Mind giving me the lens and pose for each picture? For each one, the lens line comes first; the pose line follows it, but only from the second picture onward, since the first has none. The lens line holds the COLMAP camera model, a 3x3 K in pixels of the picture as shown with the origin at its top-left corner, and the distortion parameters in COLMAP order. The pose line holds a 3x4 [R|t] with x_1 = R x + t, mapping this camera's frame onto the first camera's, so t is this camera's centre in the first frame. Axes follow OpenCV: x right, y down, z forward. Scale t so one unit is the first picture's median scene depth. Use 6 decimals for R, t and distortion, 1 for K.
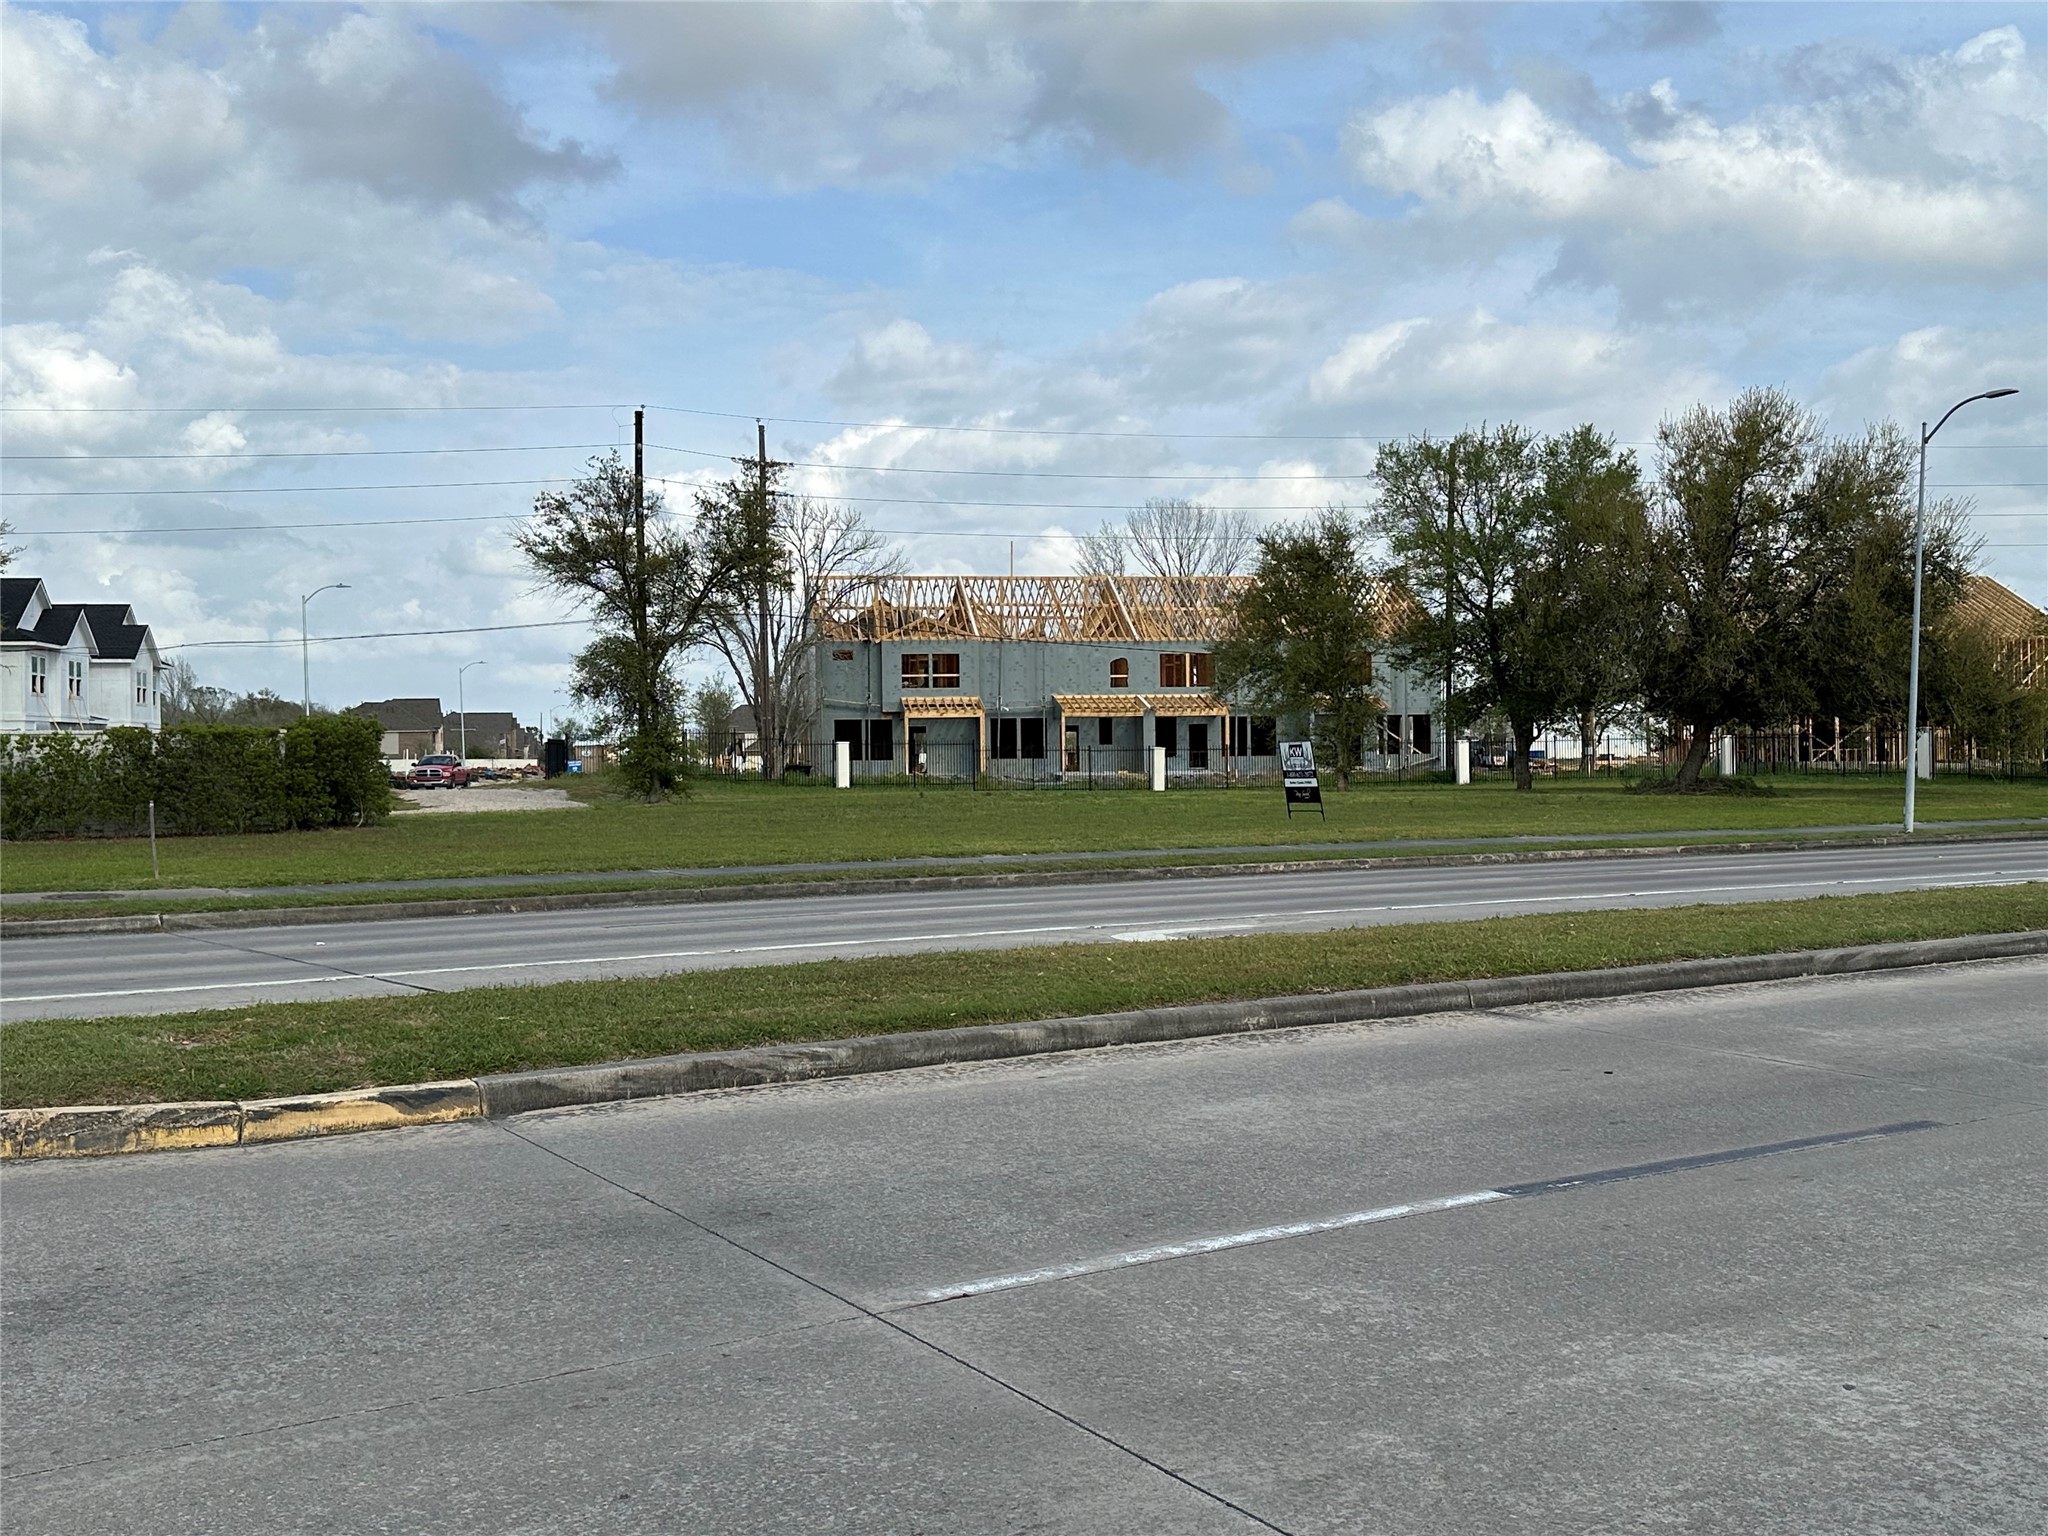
lens RADIAL K [[2070.1, 0, 1024.0], [0, 2070.1, 768.0], [0, 0, 1]] dist [0.173982, -0.331622]
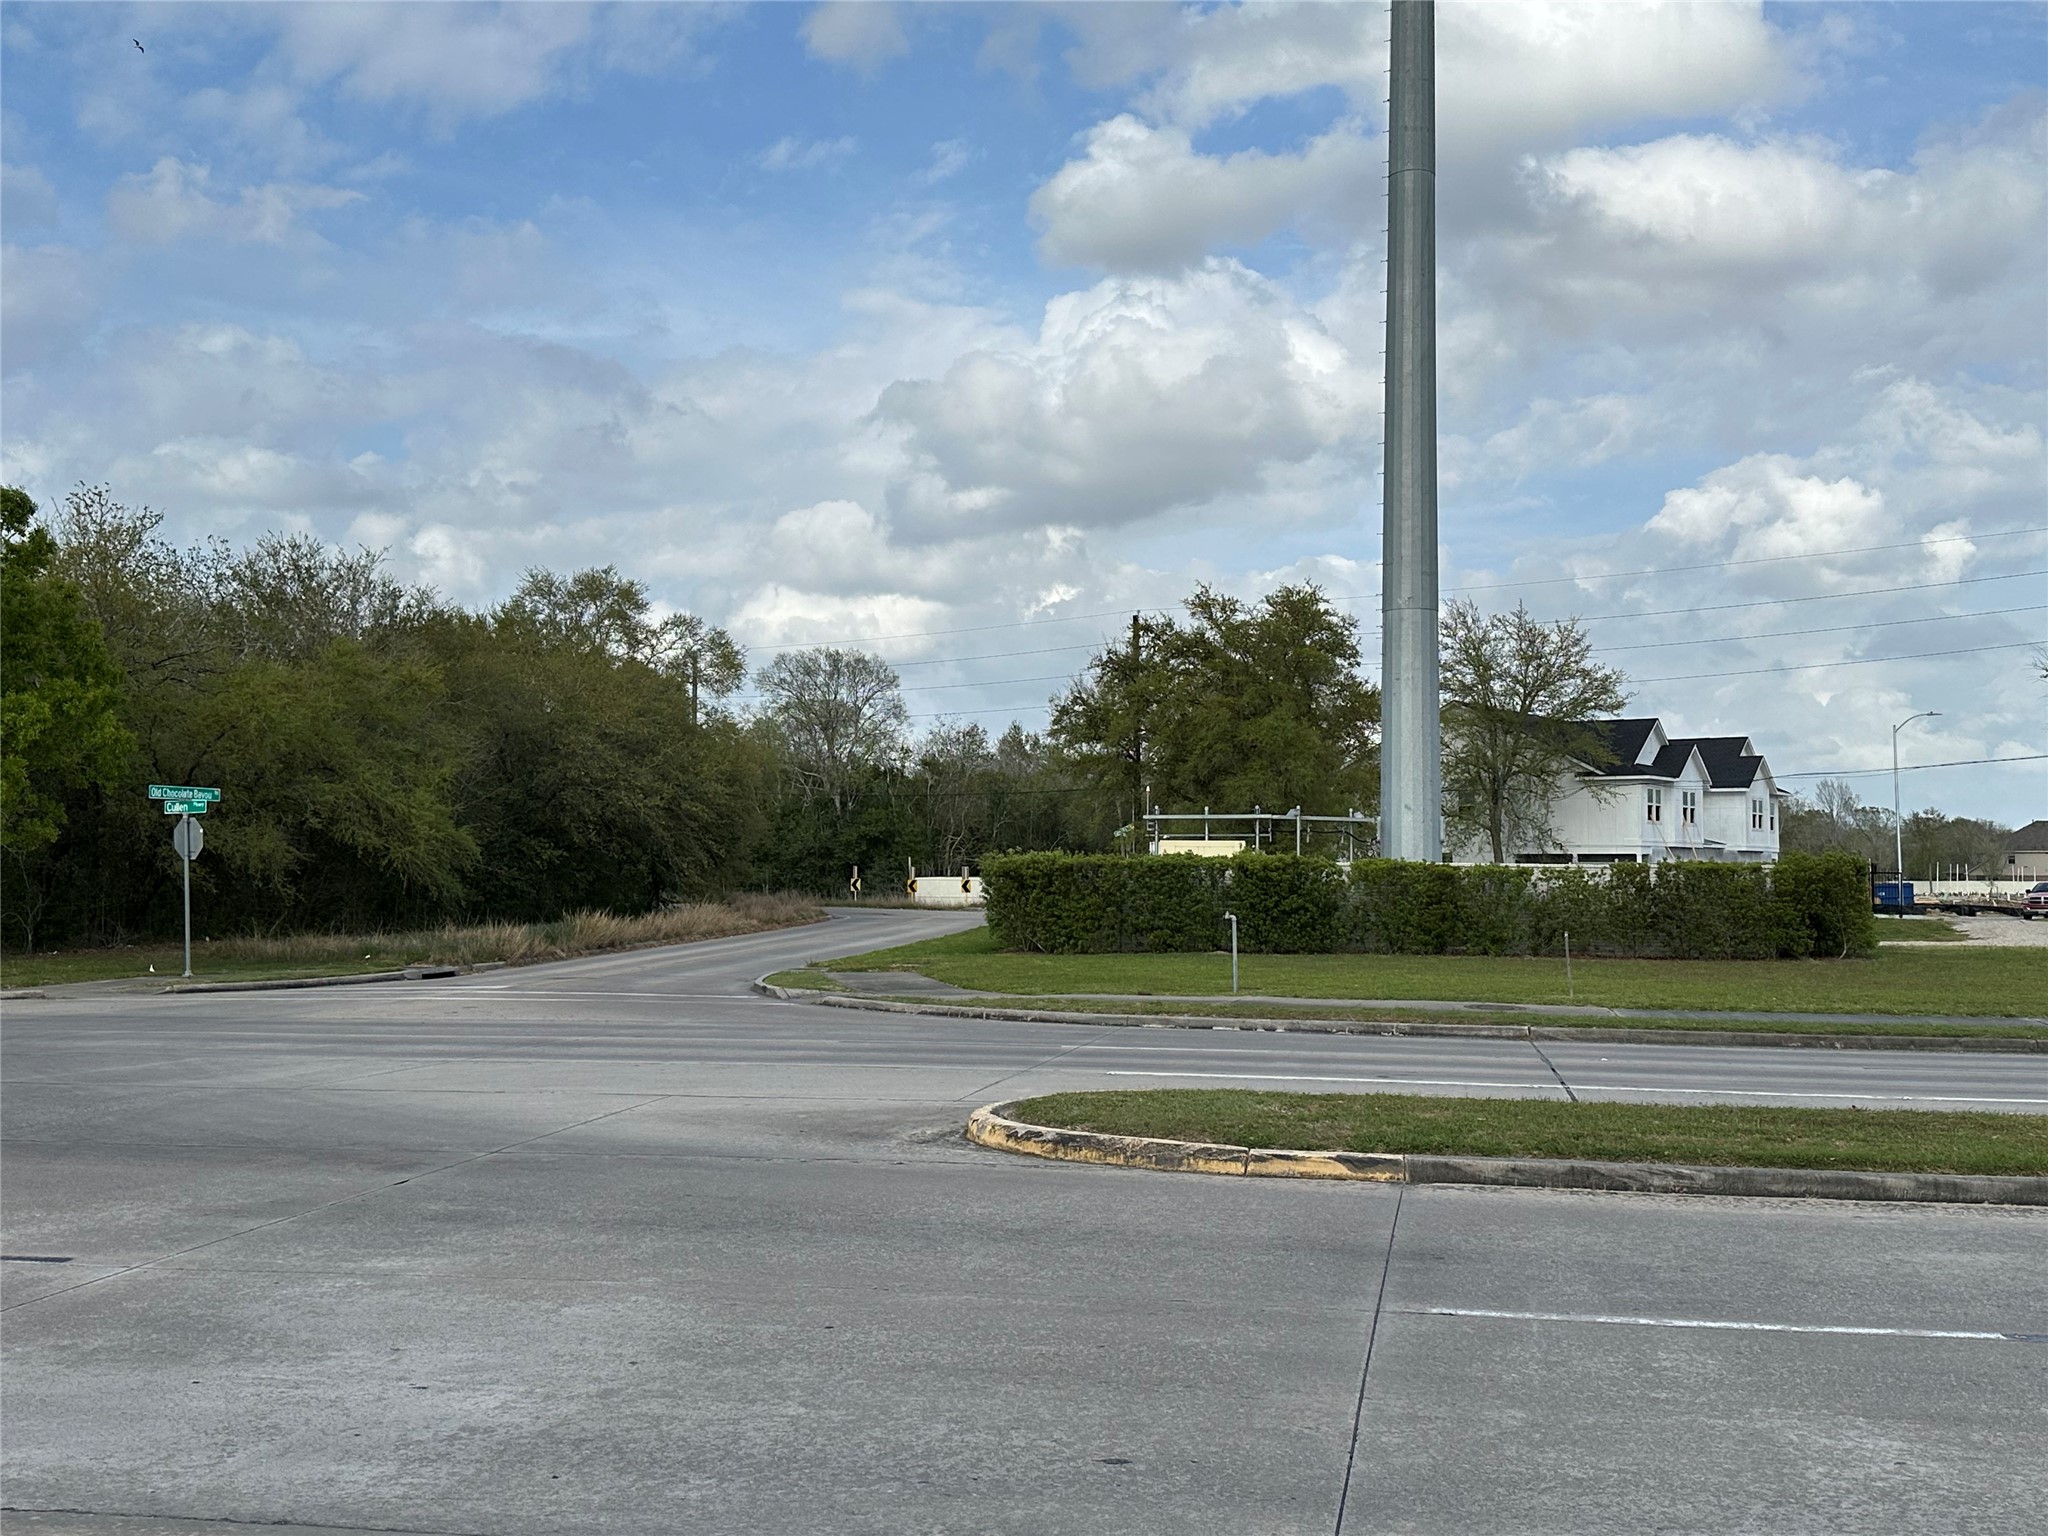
lens RADIAL K [[2070.1, 0, 1024.0], [0, 2070.1, 768.0], [0, 0, 1]] dist [0.173982, -0.331622]
pose [[0.717100, -0.020429, -0.696670, 1.053399], [-0.017200, 0.998747, -0.046992, -0.085253], [0.696758, 0.045680, 0.715851, -0.417005]]
